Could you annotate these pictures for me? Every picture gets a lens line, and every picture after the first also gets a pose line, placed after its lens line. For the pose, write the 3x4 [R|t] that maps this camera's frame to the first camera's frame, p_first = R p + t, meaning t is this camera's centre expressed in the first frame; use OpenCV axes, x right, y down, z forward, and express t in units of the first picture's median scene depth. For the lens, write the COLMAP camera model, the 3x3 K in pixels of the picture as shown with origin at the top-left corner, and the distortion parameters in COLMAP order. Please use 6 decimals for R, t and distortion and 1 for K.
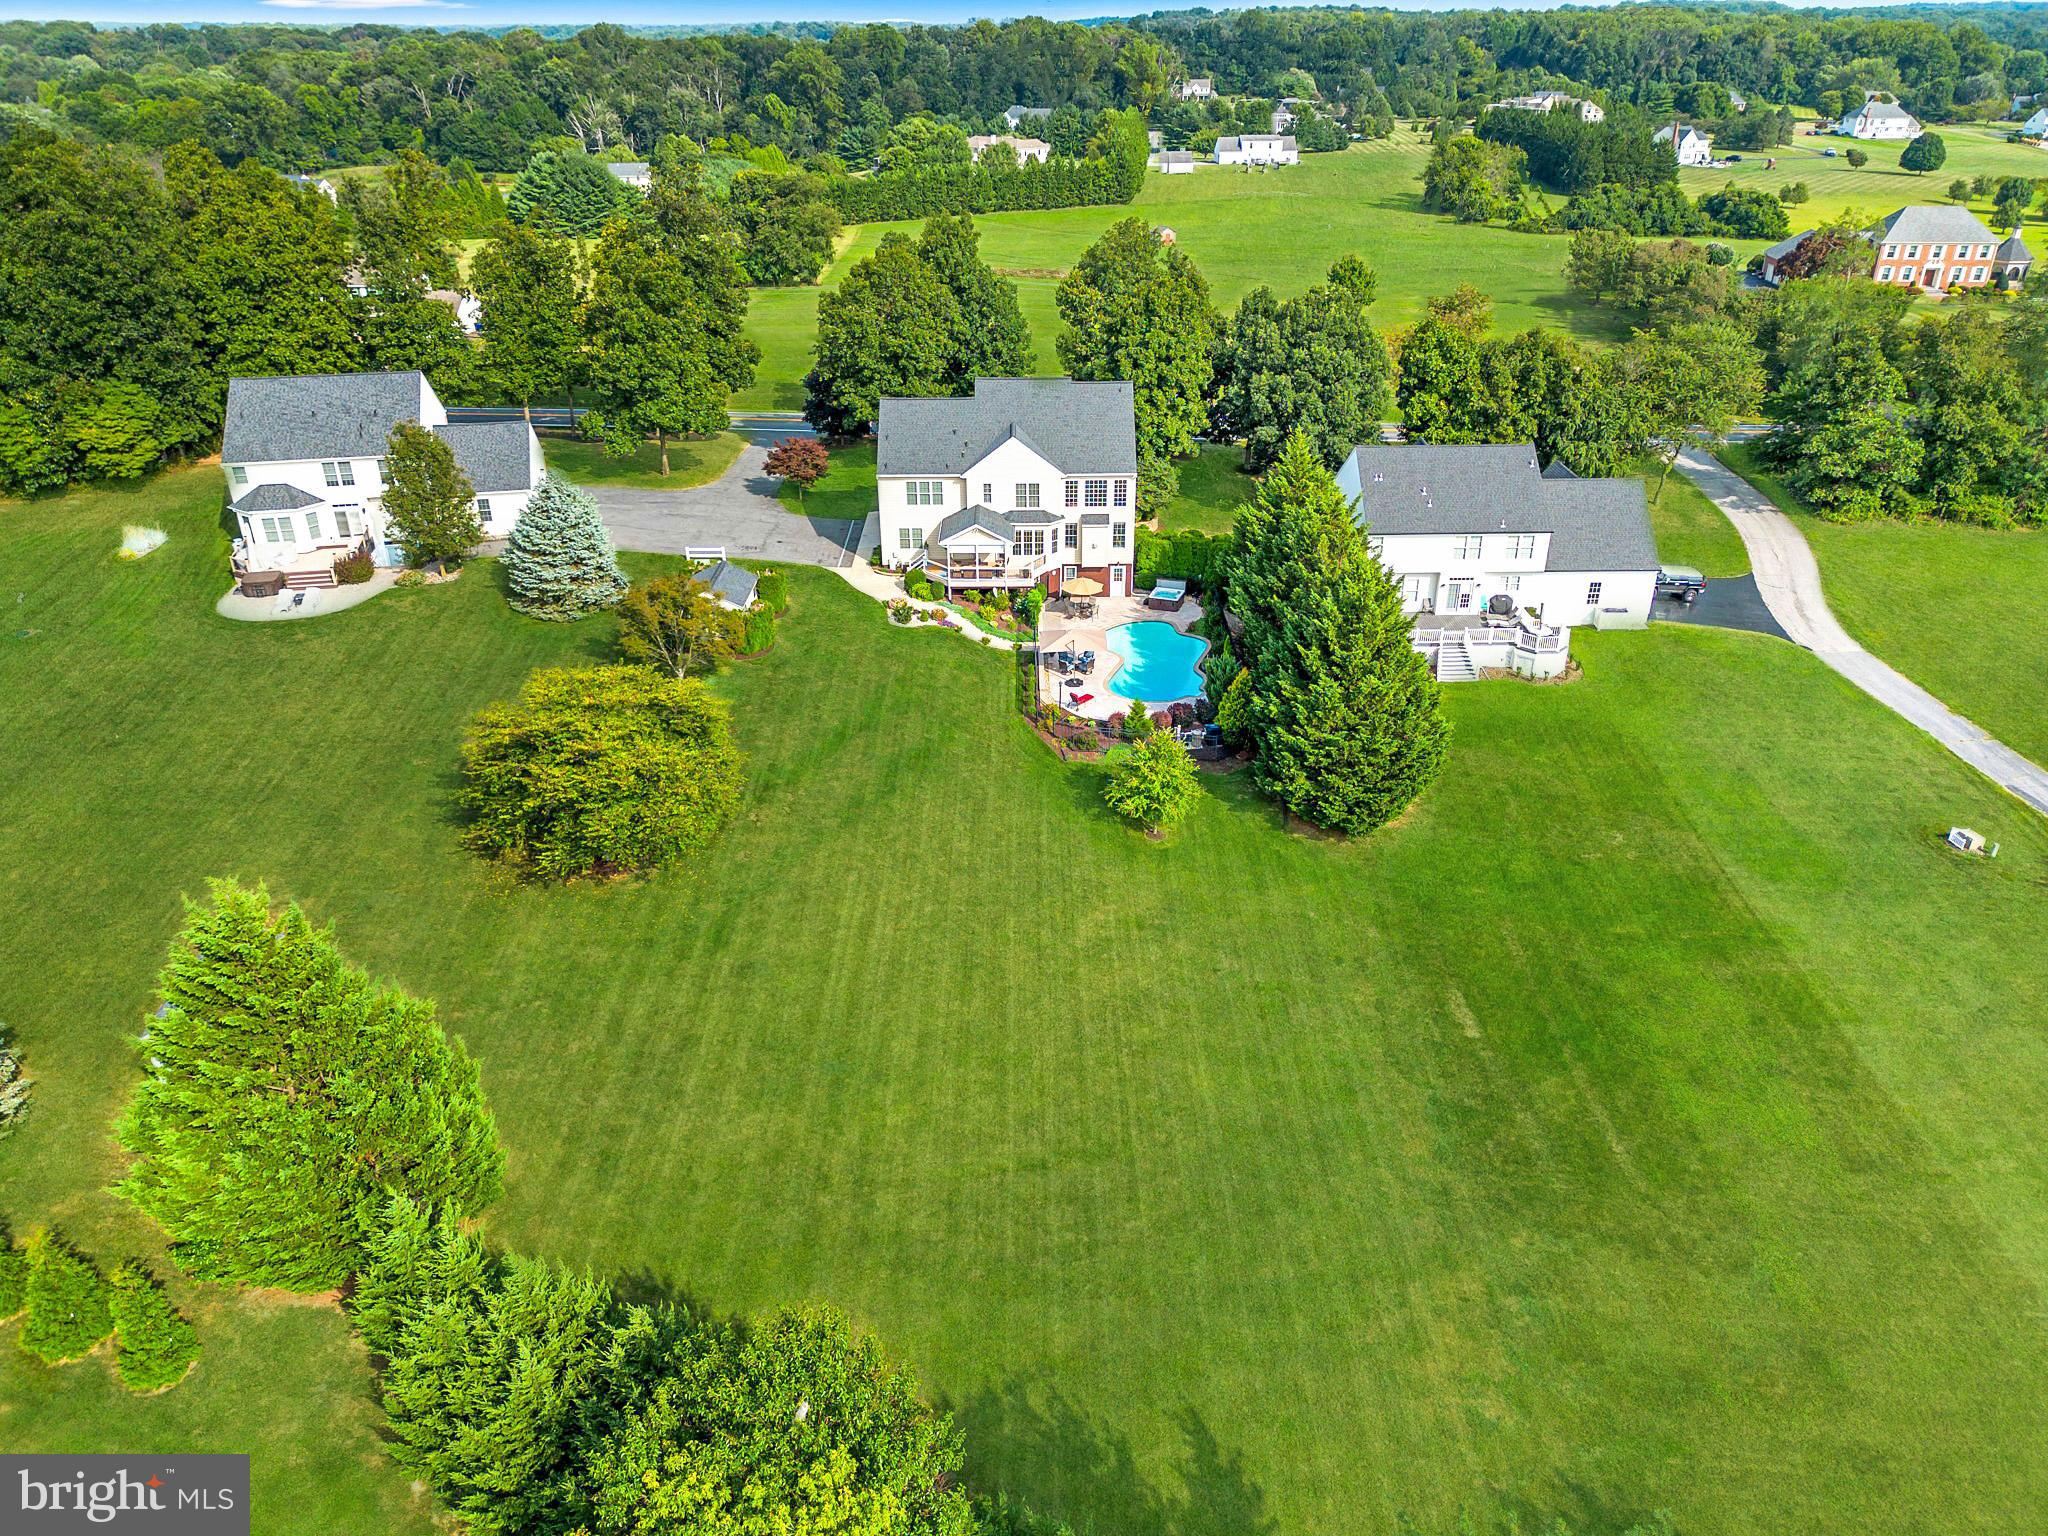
lens RADIAL K [[1456.4, 0, 1026.2], [0, 1456.4, 766.1], [0, 0, 1]] dist [0.032316, -0.010422]
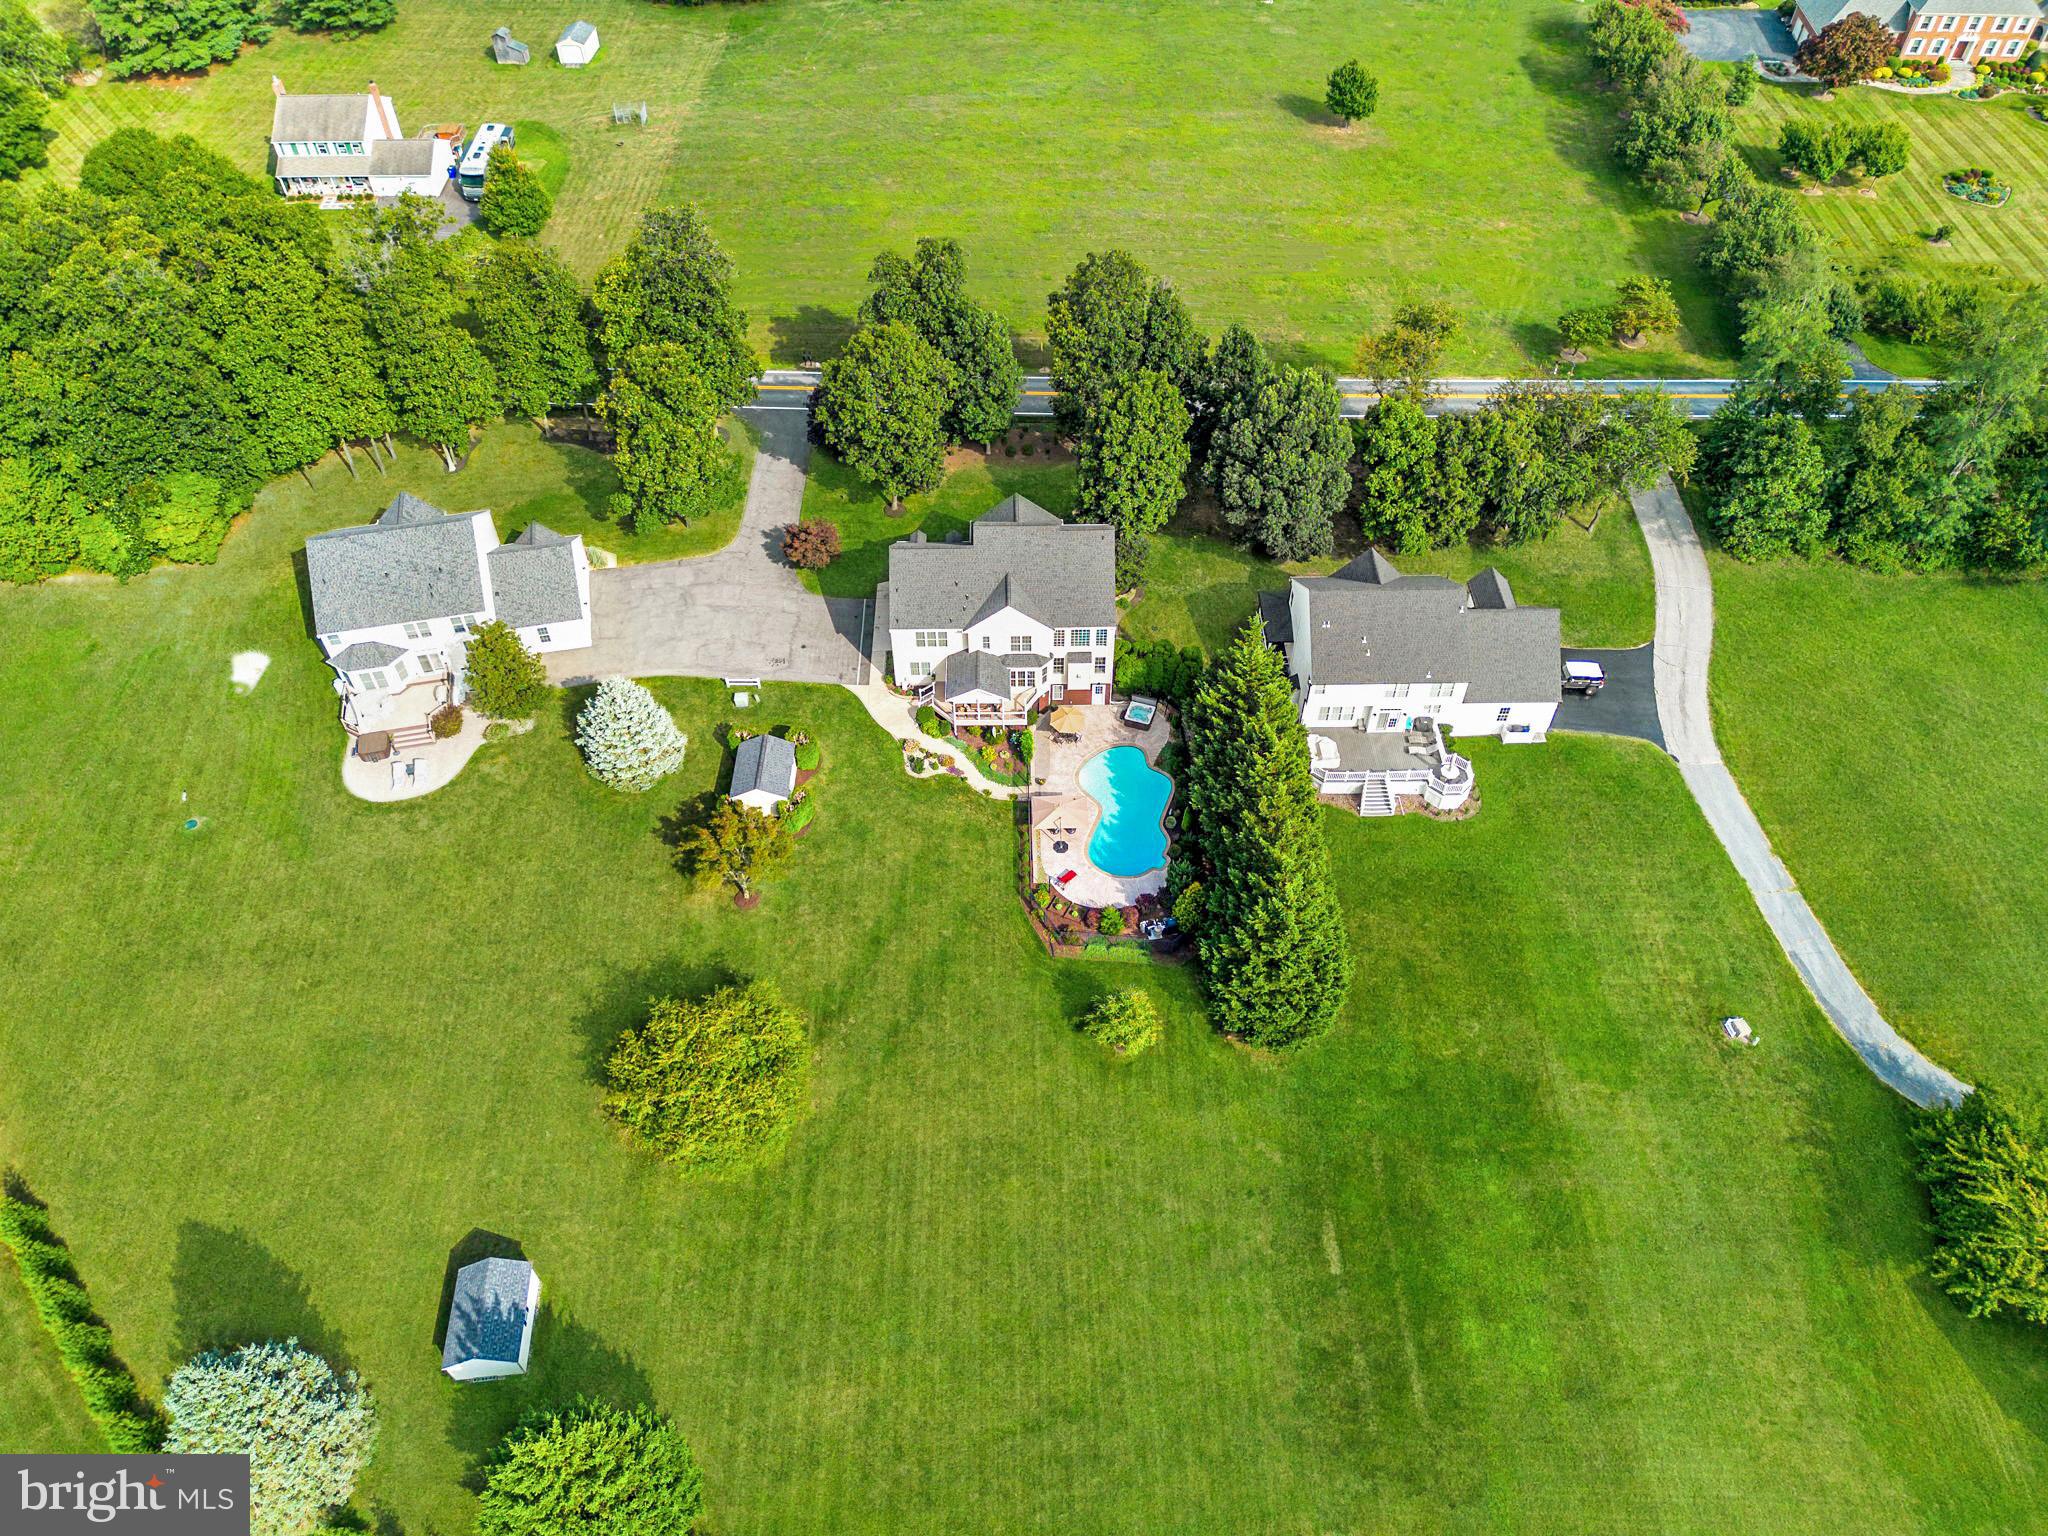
lens RADIAL K [[1456.4, 0, 1025.3], [0, 1456.4, 776.9], [0, 0, 1]] dist [0.032316, -0.010422]
pose [[0.999941, -0.008053, 0.007335, -0.004787], [0.004959, 0.936082, 0.351747, -0.486587], [-0.009699, -0.351689, 0.936066, -0.111128]]
